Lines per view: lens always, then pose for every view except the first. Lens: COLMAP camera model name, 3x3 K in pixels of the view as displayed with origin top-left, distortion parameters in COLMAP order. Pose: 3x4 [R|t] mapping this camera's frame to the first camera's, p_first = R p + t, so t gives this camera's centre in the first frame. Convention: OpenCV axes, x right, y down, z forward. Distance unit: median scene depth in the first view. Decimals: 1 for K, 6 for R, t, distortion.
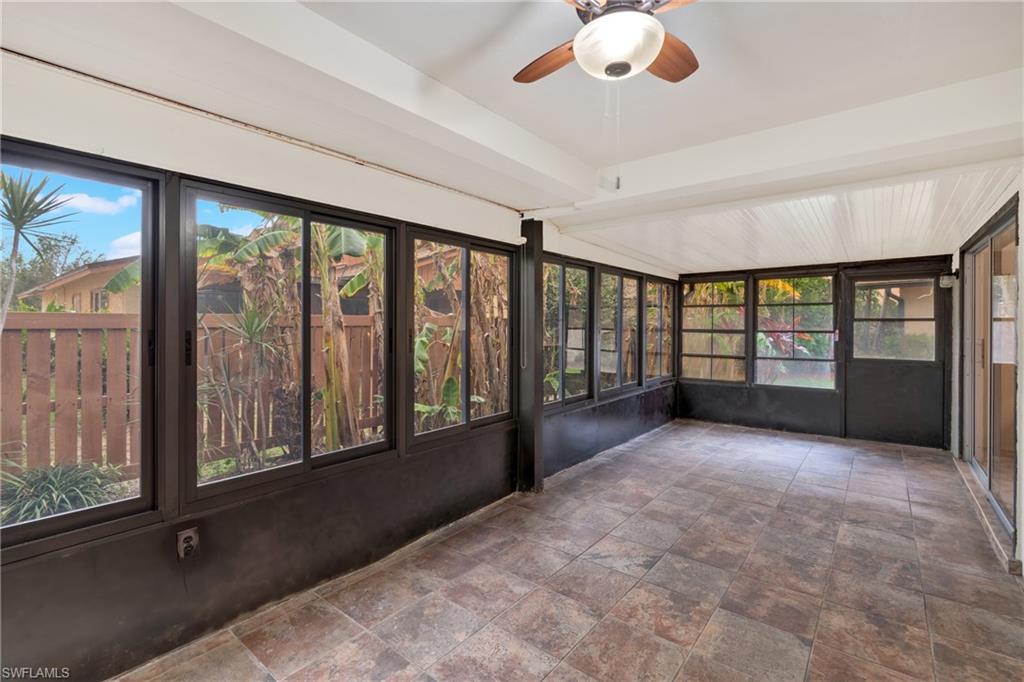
lens RADIAL K [[464.9, 0, 509.8], [0, 464.9, 332.3], [0, 0, 1]] dist [-0.006158, 0.000559]
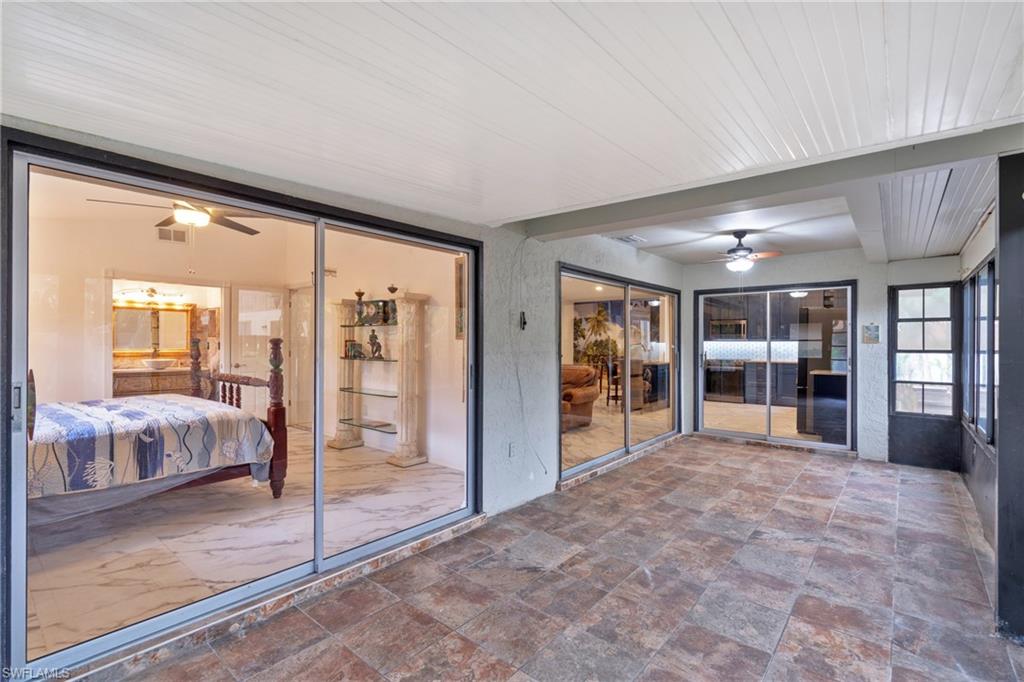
lens RADIAL K [[464.9, 0, 512.4], [0, 464.9, 340.5], [0, 0, 1]] dist [-0.006158, 0.000559]
pose [[-0.999764, -0.003168, 0.021472, 0.902194], [-0.002962, 0.999949, 0.009634, -0.026286], [-0.021501, 0.009568, -0.999723, 2.181884]]
